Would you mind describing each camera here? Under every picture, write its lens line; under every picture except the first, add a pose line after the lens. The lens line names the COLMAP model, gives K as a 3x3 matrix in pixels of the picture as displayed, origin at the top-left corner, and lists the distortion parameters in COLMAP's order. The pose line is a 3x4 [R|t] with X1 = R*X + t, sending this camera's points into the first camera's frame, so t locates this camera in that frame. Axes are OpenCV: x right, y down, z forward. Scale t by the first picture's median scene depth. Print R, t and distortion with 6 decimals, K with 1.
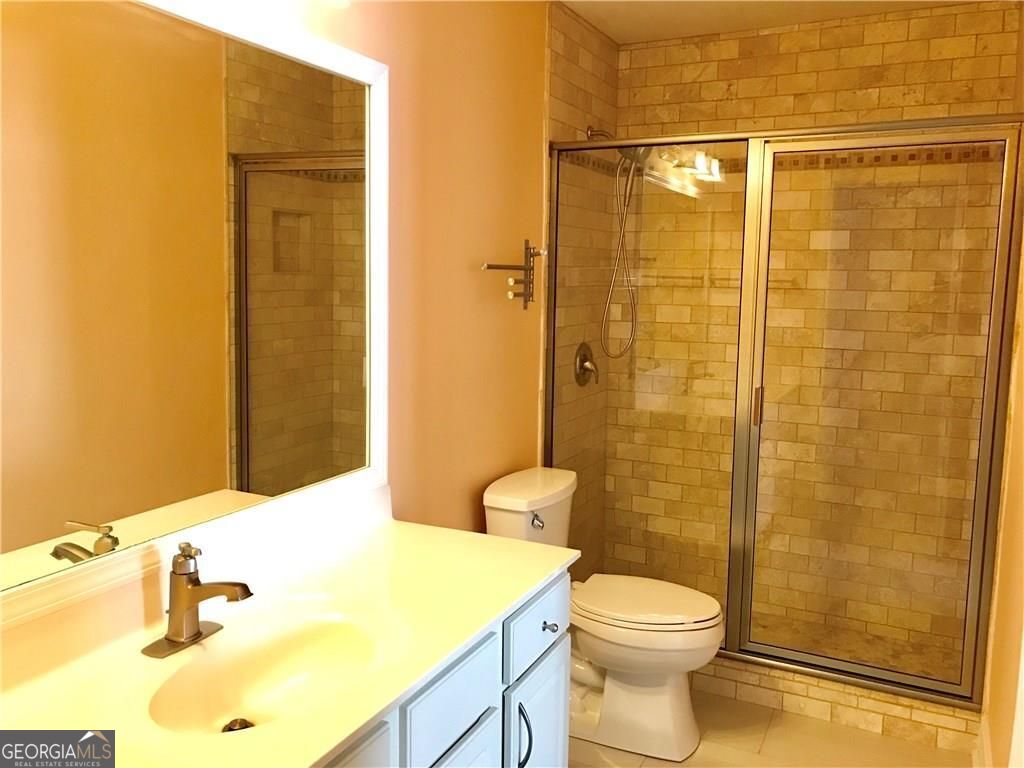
lens RADIAL K [[828.9, 0, 494.4], [0, 828.9, 370.4], [0, 0, 1]] dist [0.021200, -0.012811]
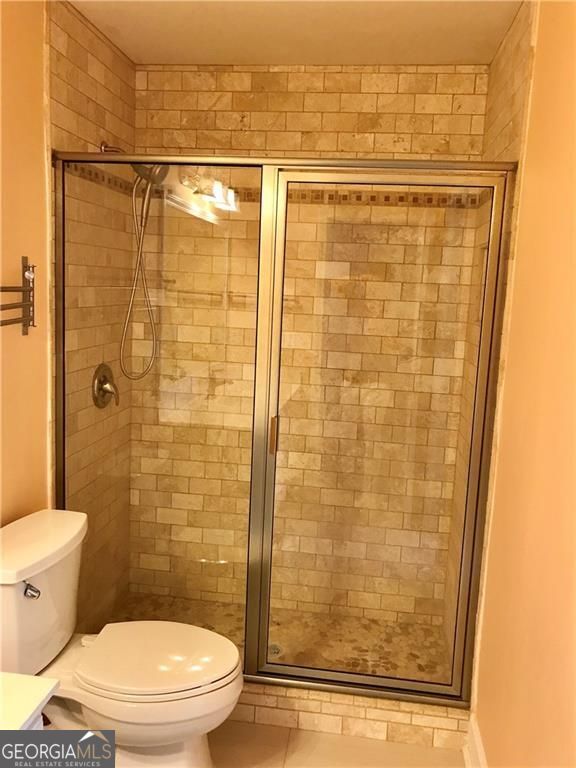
lens RADIAL K [[621.7, 0, 290.7], [0, 621.7, 362.1], [0, 0, 1]] dist [0.021200, -0.012811]
pose [[0.939165, -0.013108, 0.343215, 0.068481], [0.008017, 0.999836, 0.016248, -0.049229], [-0.343372, -0.012508, 0.939116, 0.248691]]
